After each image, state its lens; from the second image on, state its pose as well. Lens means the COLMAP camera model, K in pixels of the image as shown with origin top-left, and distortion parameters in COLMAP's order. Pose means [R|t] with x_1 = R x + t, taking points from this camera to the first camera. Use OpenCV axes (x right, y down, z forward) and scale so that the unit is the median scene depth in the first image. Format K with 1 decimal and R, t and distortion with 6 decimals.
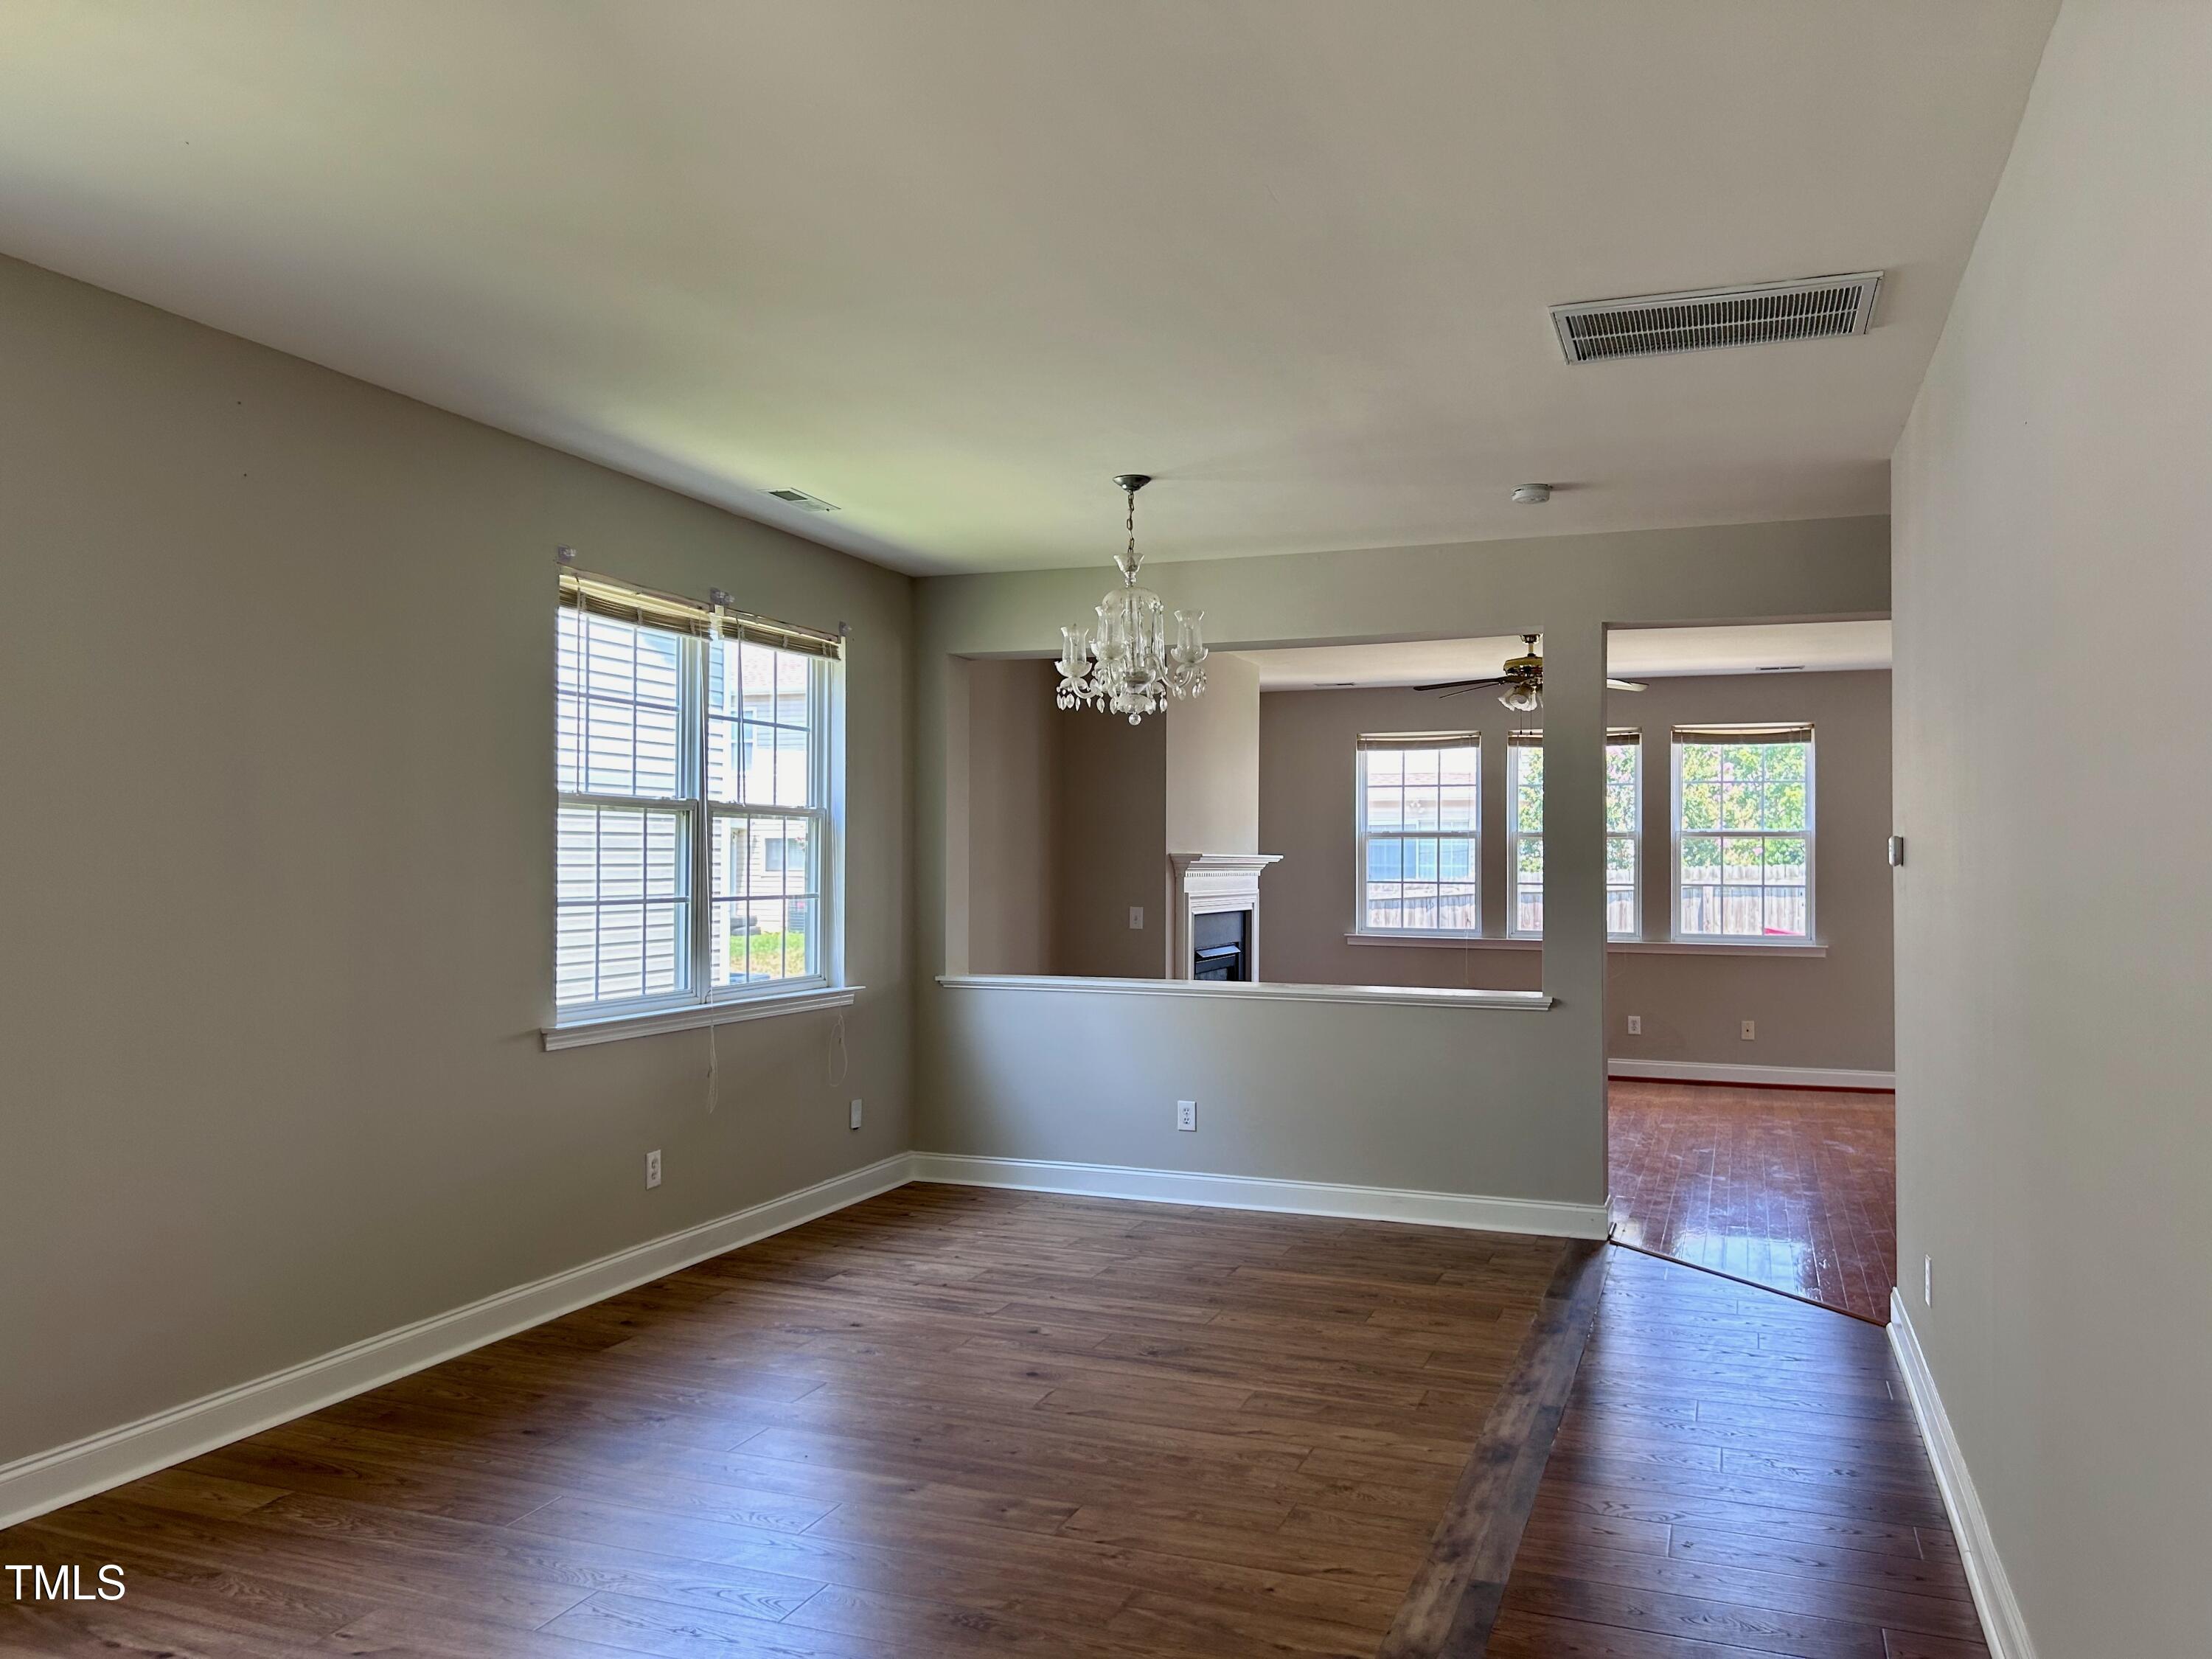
lens RADIAL K [[1672.4, 0, 1106.0], [0, 1672.4, 829.5], [0, 0, 1]] dist [0.051096, -0.052043]
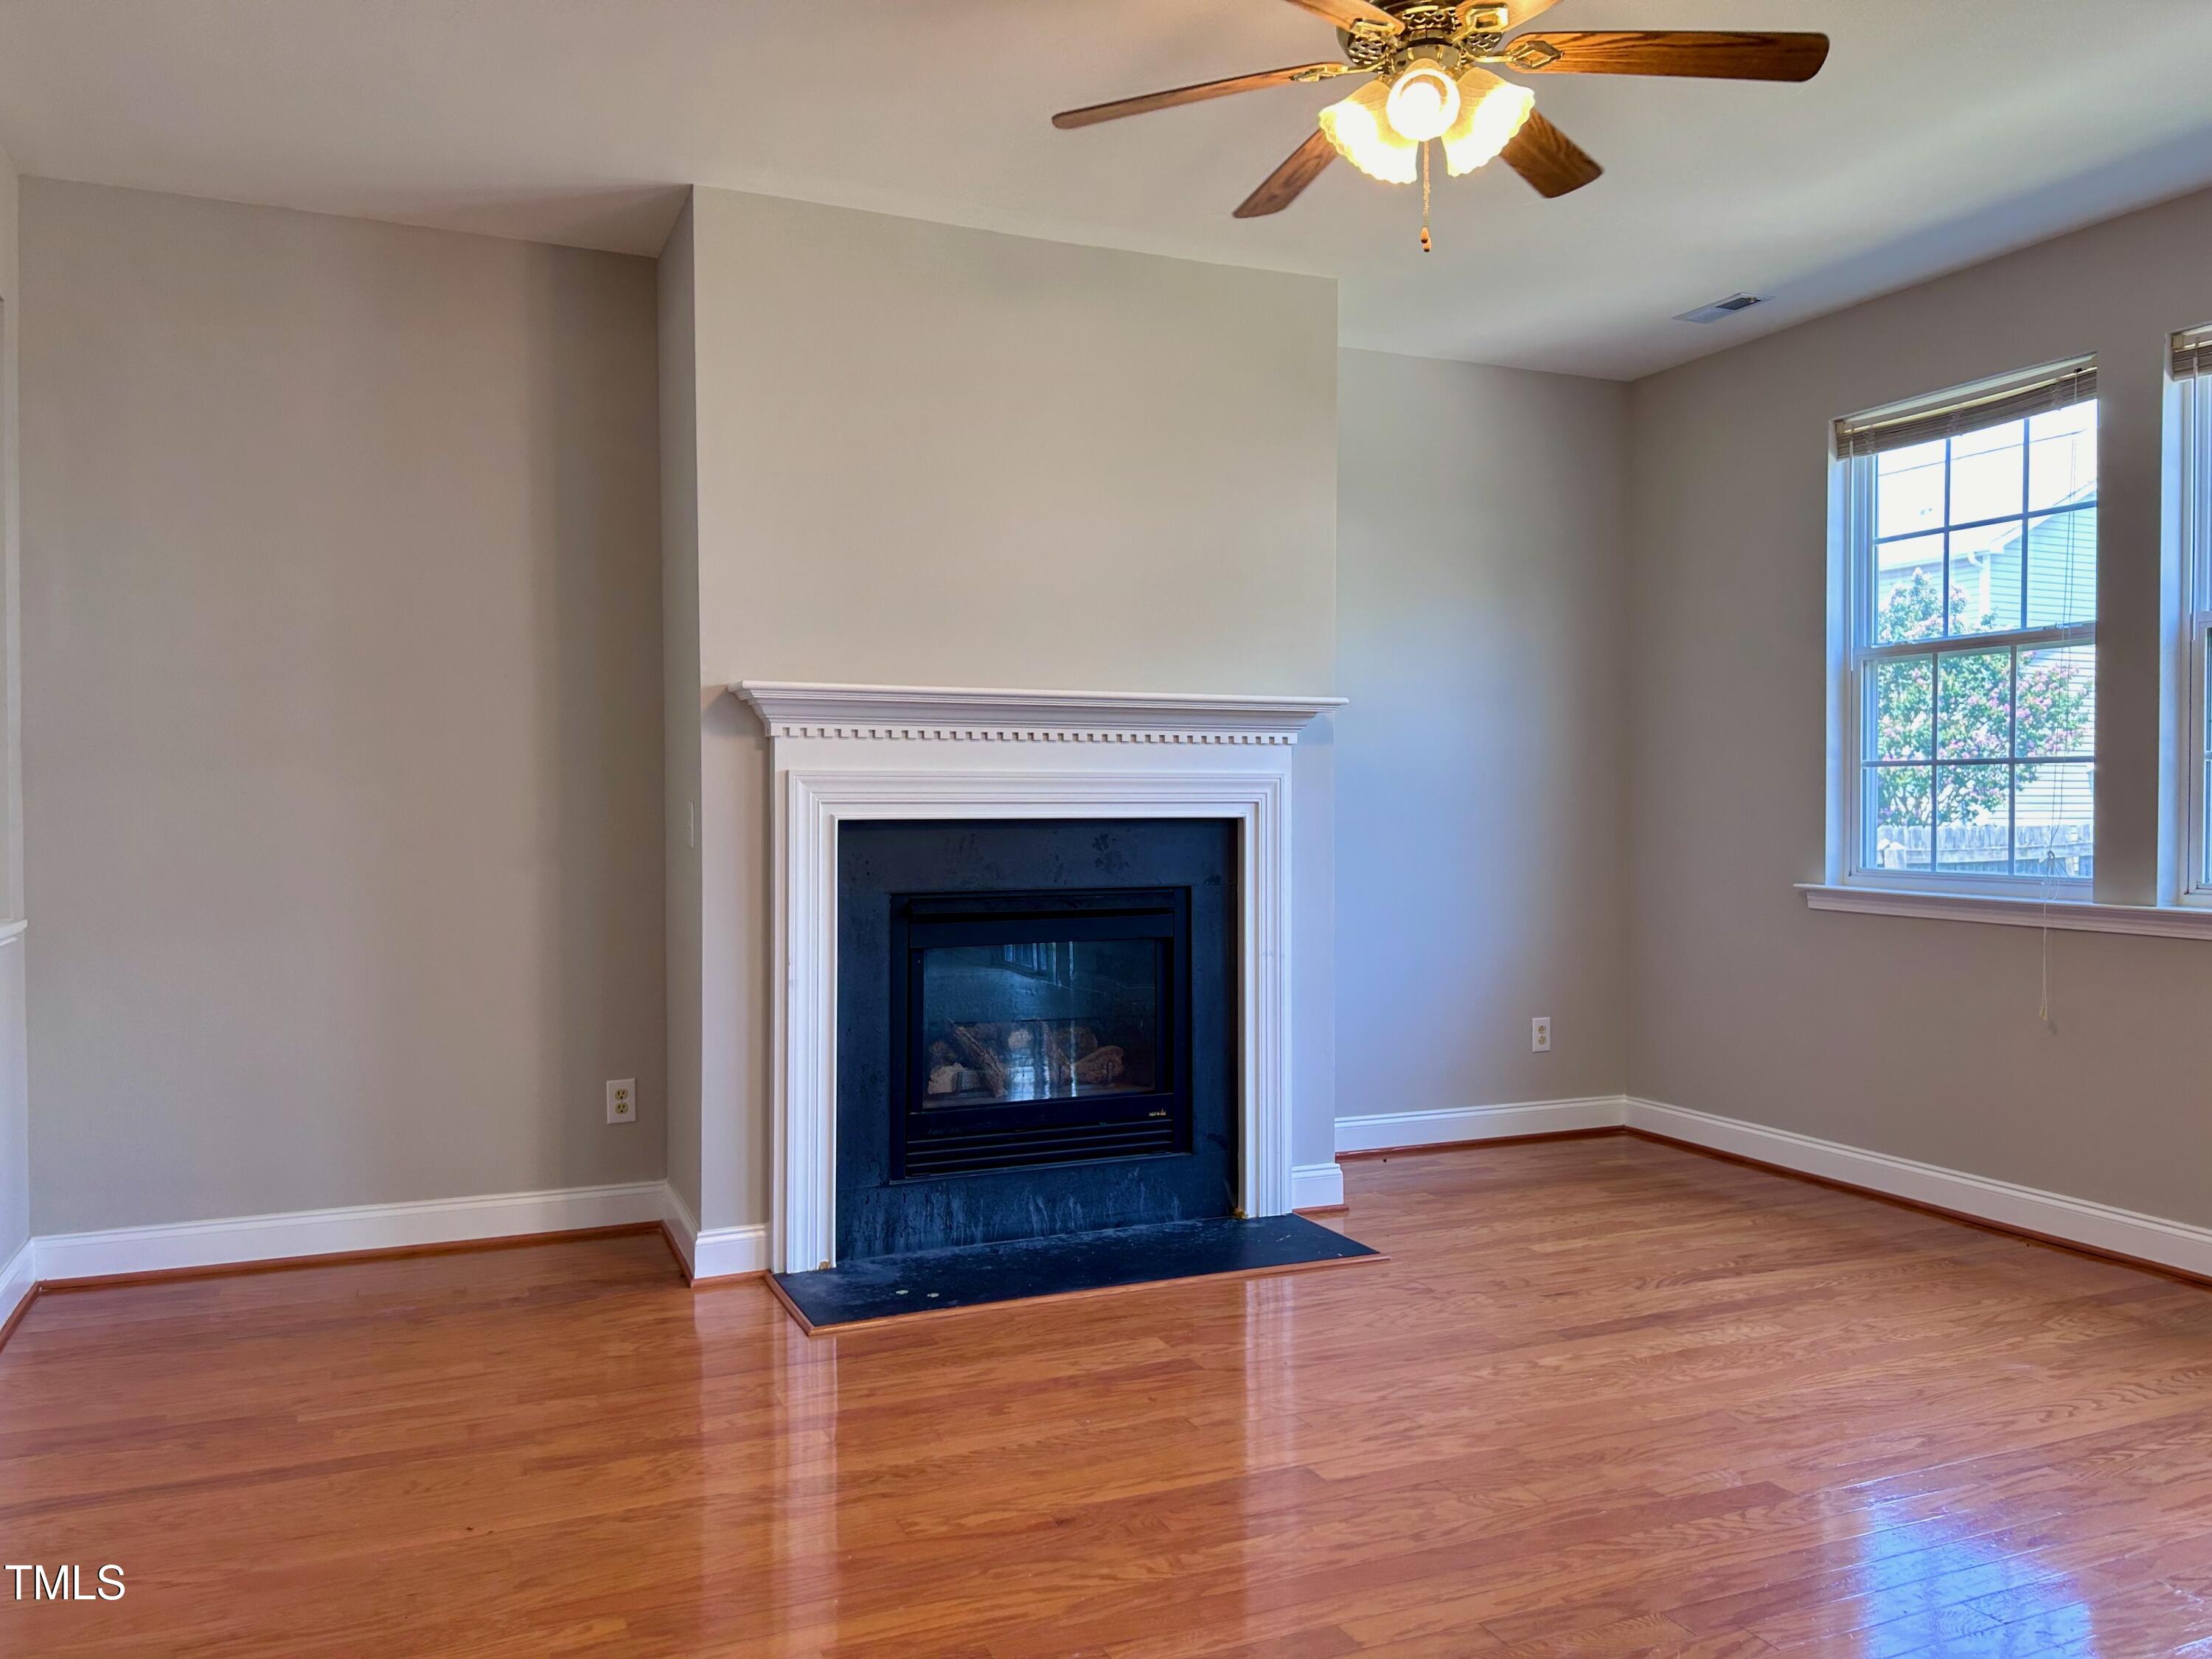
lens RADIAL K [[1693.0, 0, 1106.0], [0, 1693.0, 829.5], [0, 0, 1]] dist [0.054552, -0.053382]
pose [[0.711277, 0.017813, -0.702686, 0.617844], [0.014072, 0.999118, 0.039571, 0.053833], [0.702771, -0.038034, 0.710399, 1.038677]]
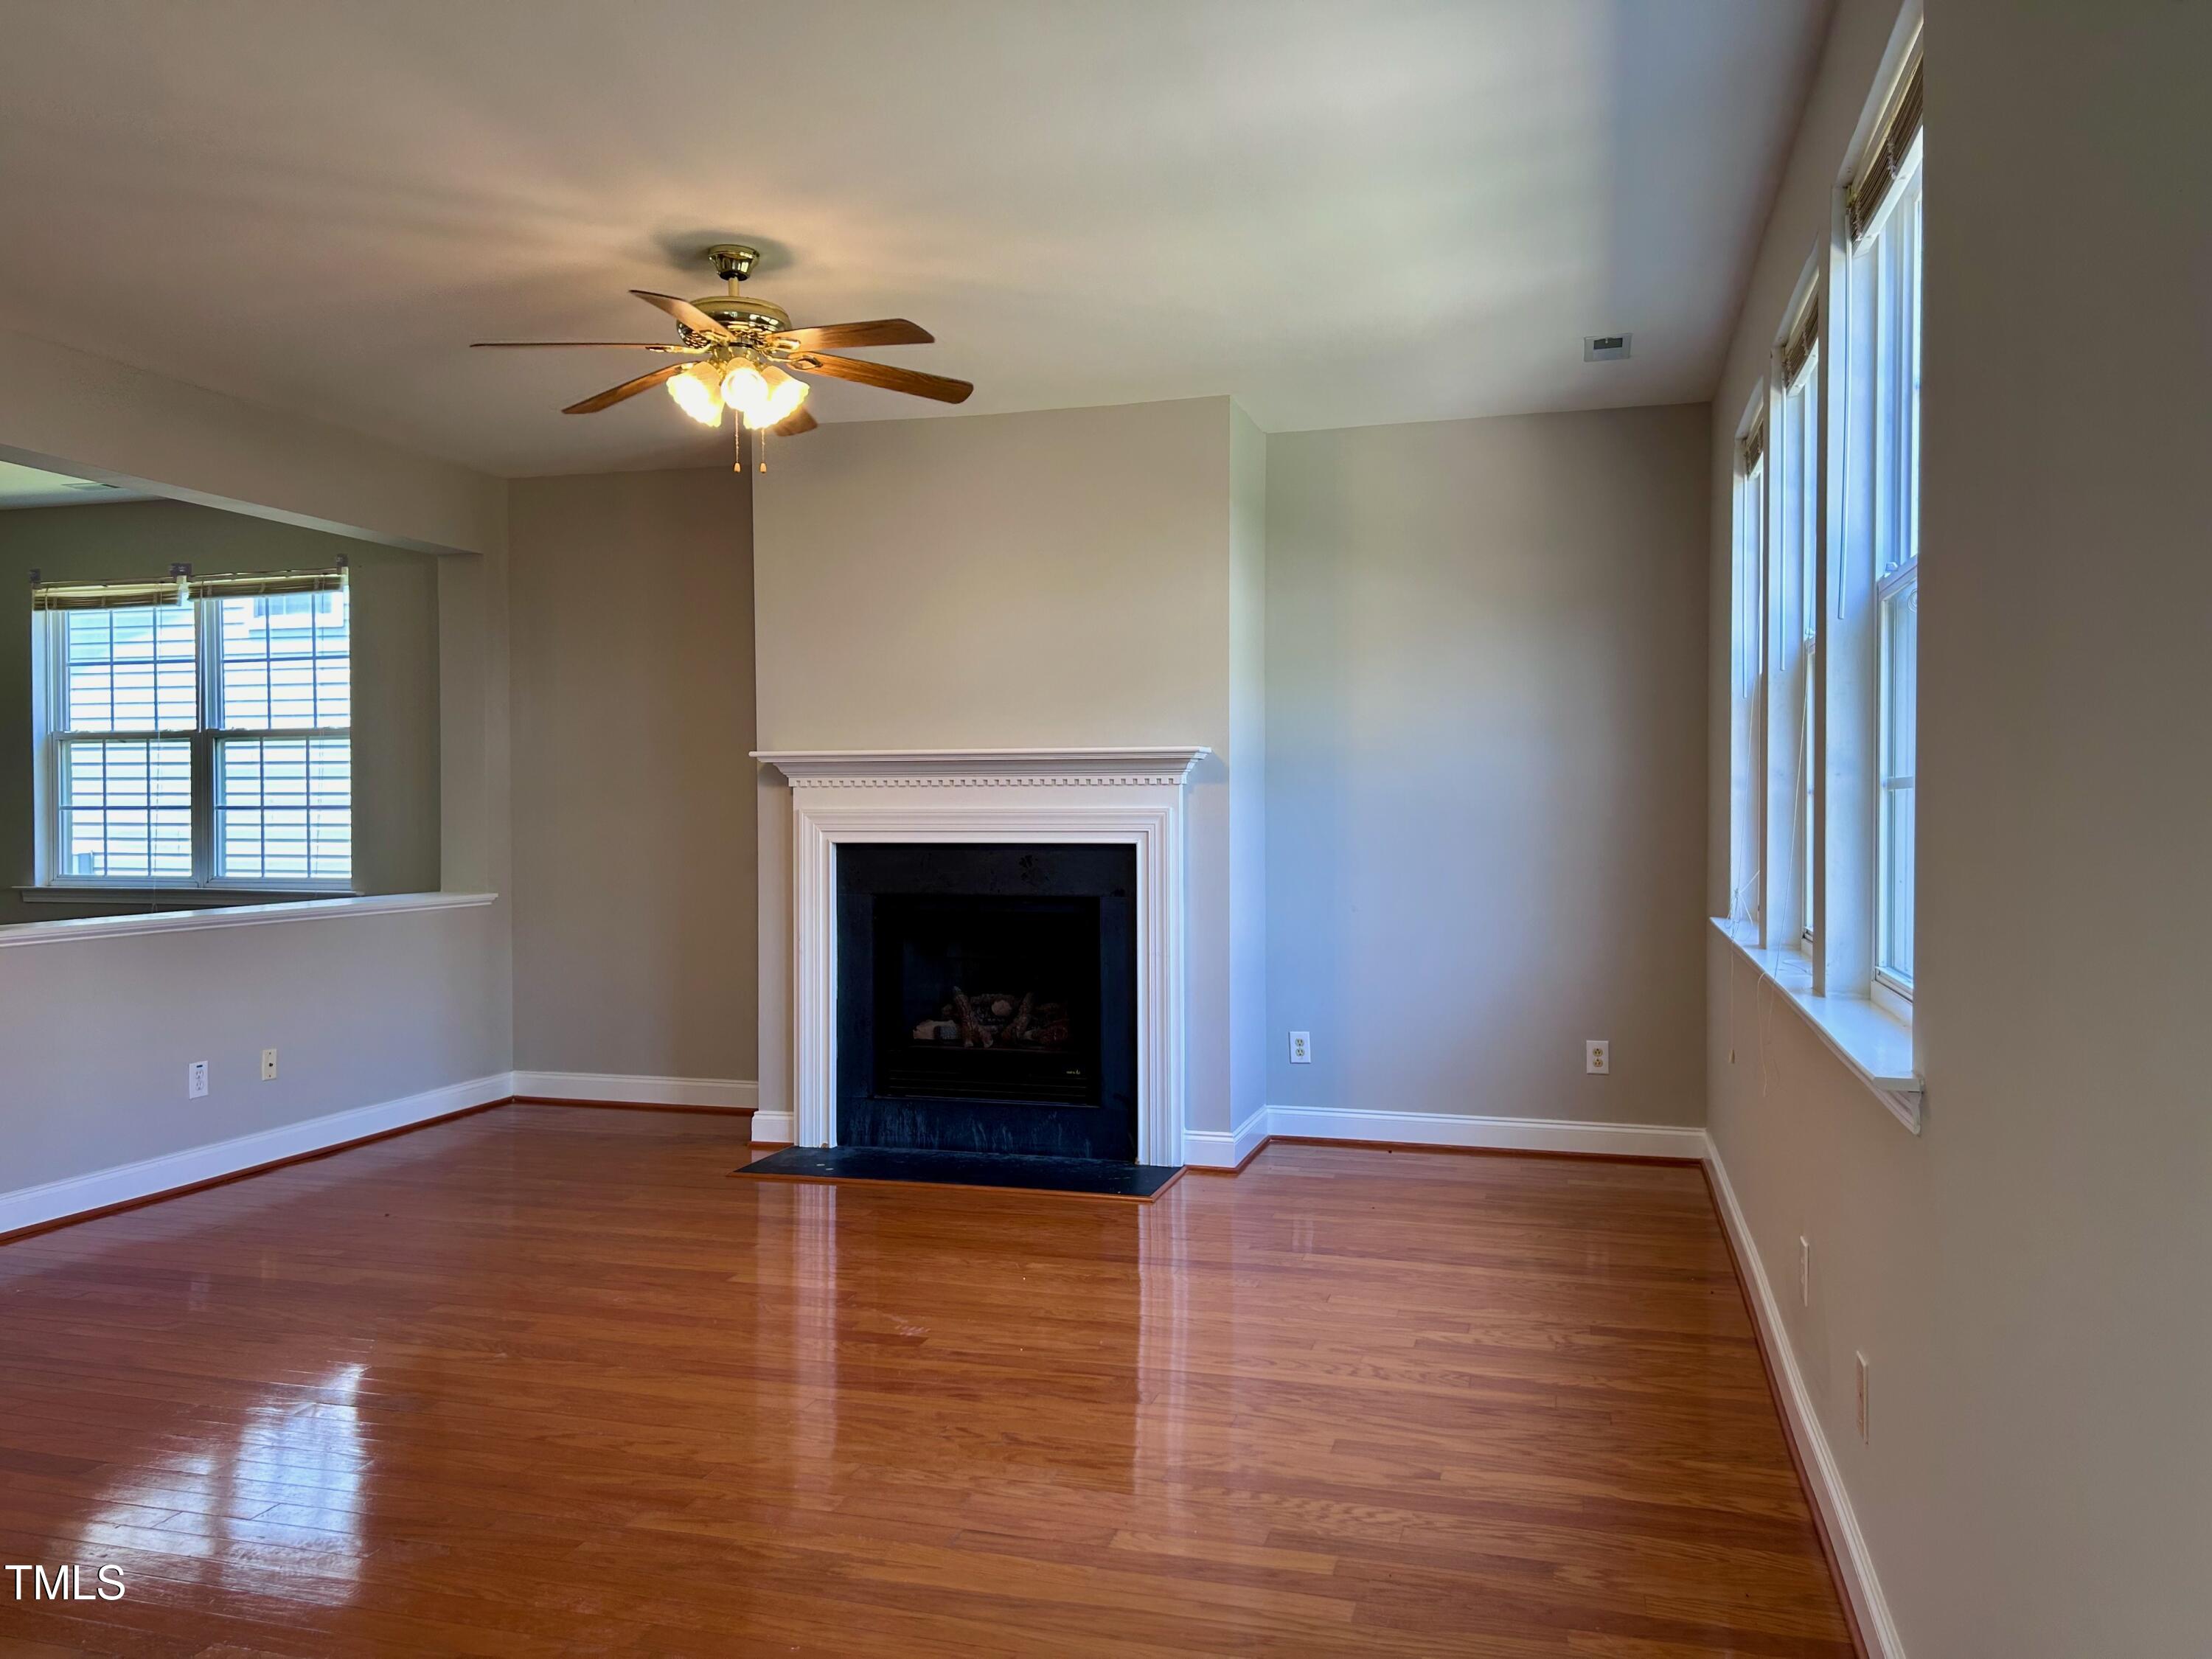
lens RADIAL K [[1672.4, 0, 1106.0], [0, 1672.4, 829.5], [0, 0, 1]] dist [0.051096, -0.052043]
pose [[0.083628, 0.014138, -0.996397, 1.086512], [0.027183, 0.999495, 0.016463, 0.055627], [0.996126, -0.028462, 0.083201, 1.554379]]
